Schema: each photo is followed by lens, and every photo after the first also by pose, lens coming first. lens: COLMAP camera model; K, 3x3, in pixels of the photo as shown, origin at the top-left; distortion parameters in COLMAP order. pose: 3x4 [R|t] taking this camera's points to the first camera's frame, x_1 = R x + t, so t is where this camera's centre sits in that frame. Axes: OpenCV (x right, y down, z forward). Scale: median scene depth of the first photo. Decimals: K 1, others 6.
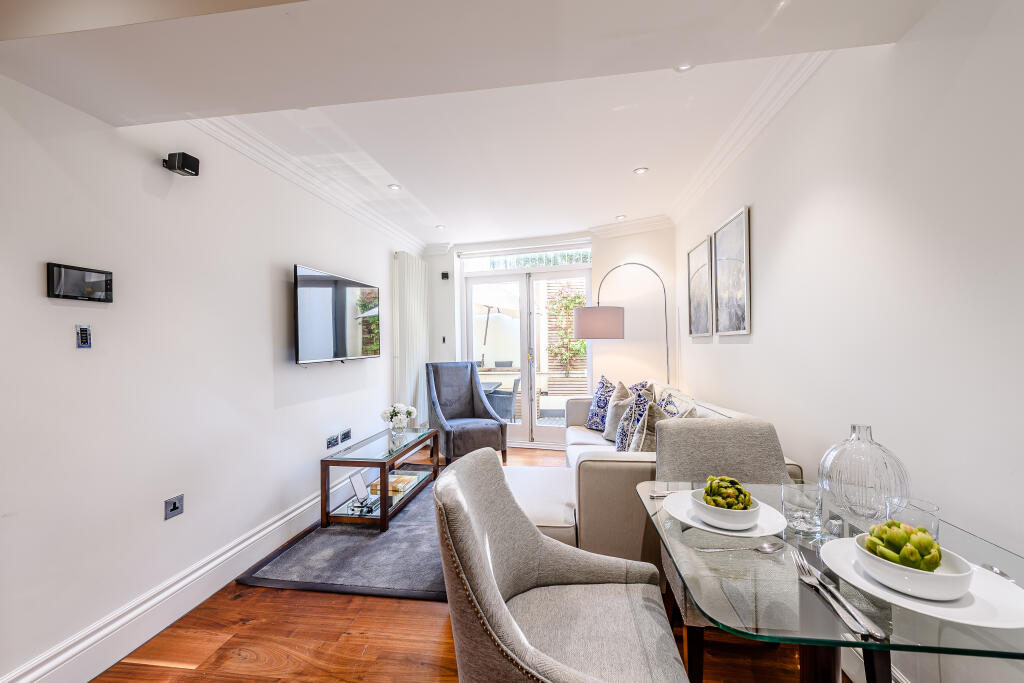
lens RADIAL K [[422.6, 0, 511.8], [0, 422.6, 342.7], [0, 0, 1]] dist [0.012288, -0.001646]
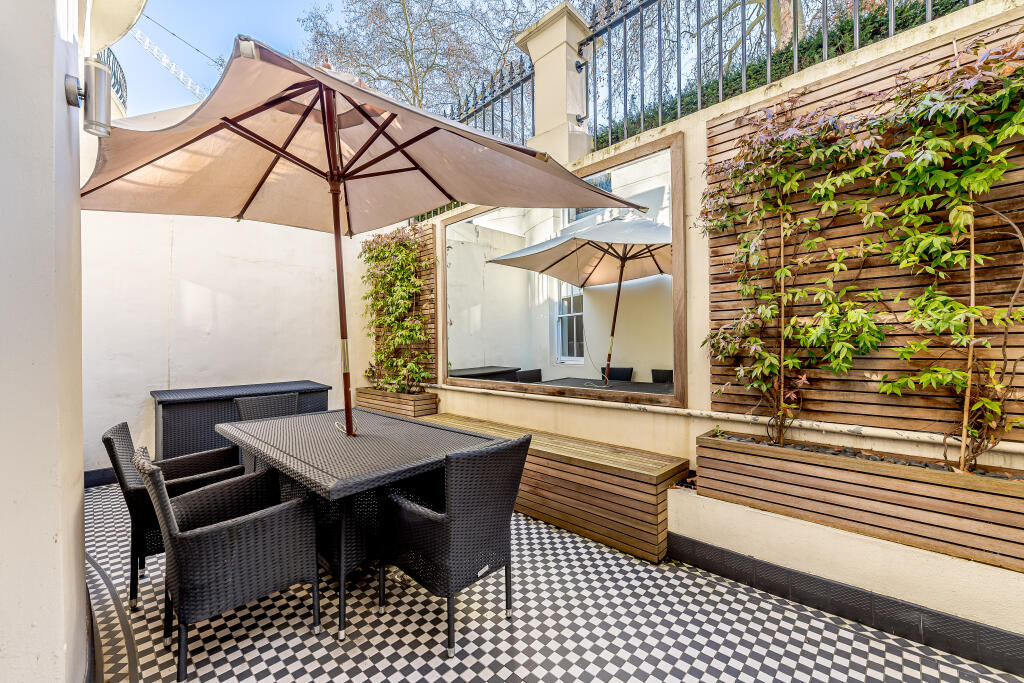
lens RADIAL K [[422.6, 0, 511.9], [0, 422.6, 340.1], [0, 0, 1]] dist [0.012288, -0.001646]
pose [[0.801124, 0.001452, -0.598496, 0.159198], [0.001348, 0.999990, 0.004231, 0.012557], [0.598497, -0.004197, 0.801114, 0.662082]]
